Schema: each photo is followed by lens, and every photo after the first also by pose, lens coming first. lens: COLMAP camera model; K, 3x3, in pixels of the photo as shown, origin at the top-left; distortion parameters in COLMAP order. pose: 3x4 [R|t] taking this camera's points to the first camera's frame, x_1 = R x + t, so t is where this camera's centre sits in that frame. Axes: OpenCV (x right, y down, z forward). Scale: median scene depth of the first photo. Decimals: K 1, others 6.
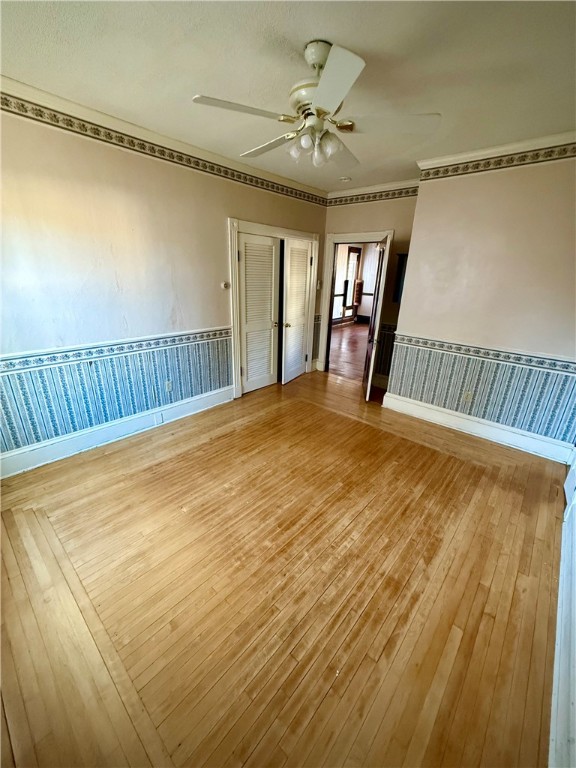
lens RADIAL K [[304.0, 0, 286.3], [0, 304.0, 385.1], [0, 0, 1]] dist [0.000088, 0.000001]
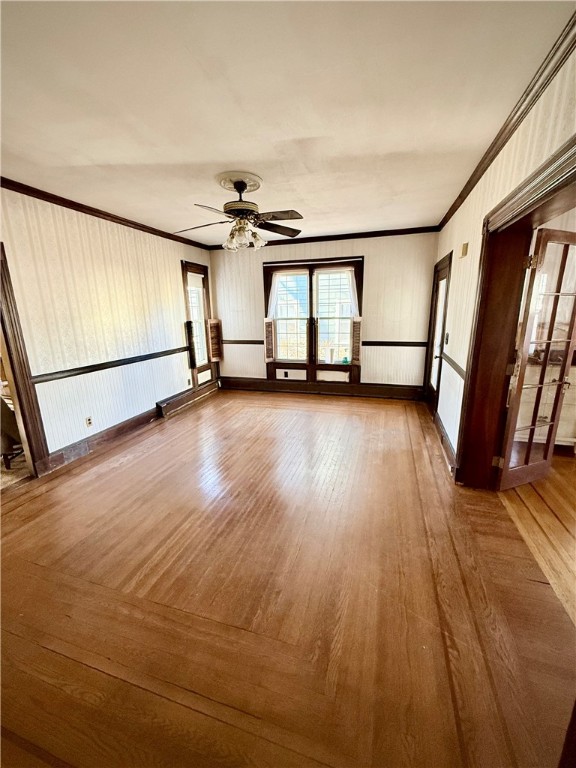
lens RADIAL K [[304.0, 0, 290.9], [0, 304.0, 381.7], [0, 0, 1]] dist [0.000088, 0.000001]
pose [[0.908303, -0.137935, 0.394917, 0.129691], [0.179855, 0.981129, -0.070979, -0.162253], [-0.377675, 0.135498, 0.915971, 0.431991]]
